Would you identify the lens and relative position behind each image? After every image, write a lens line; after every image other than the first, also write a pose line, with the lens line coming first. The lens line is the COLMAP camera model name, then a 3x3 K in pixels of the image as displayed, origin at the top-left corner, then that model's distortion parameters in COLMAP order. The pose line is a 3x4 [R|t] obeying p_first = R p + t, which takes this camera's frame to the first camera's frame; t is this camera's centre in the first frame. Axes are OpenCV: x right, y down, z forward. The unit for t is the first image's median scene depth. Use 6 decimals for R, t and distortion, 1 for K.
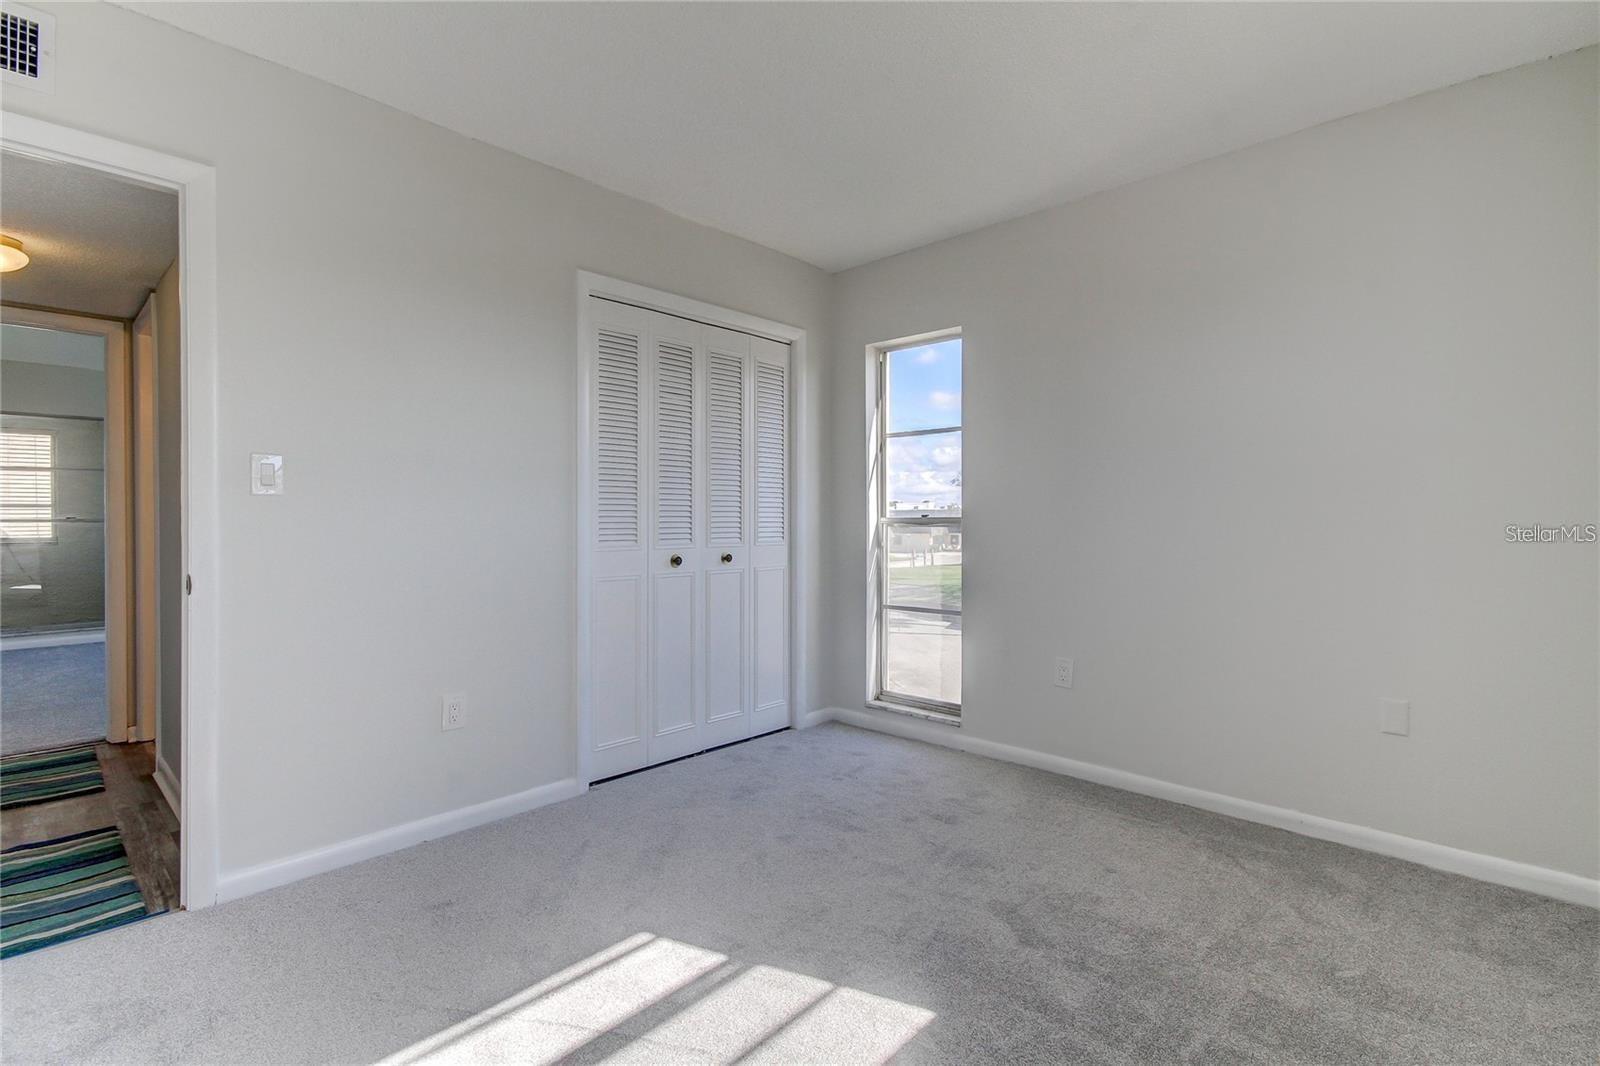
lens RADIAL K [[748.6, 0, 800.0], [0, 748.6, 533.0], [0, 0, 1]] dist [0.014792, -0.000094]
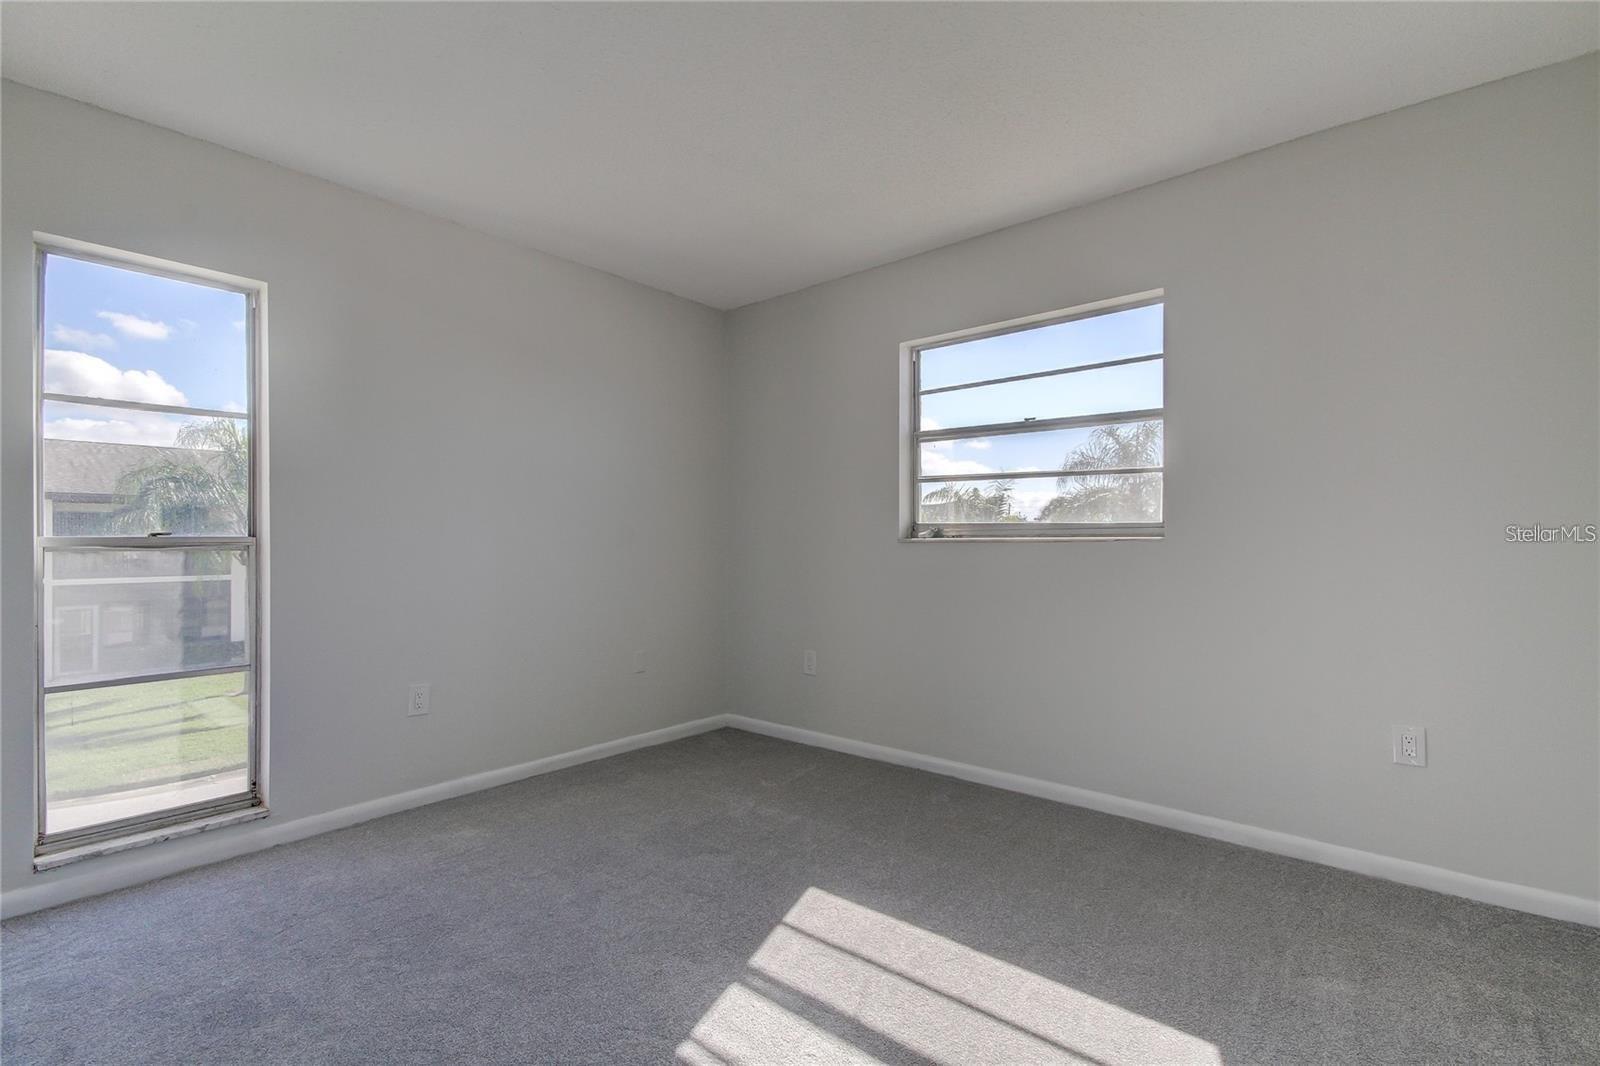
lens RADIAL K [[734.6, 0, 814.4], [0, 734.6, 552.2], [0, 0, 1]] dist [0.022769, -0.000790]
pose [[-0.064797, -0.012675, 0.997818, -0.668759], [0.018466, 0.999733, 0.013898, -0.006311], [-0.997728, 0.019327, -0.064546, 0.595429]]
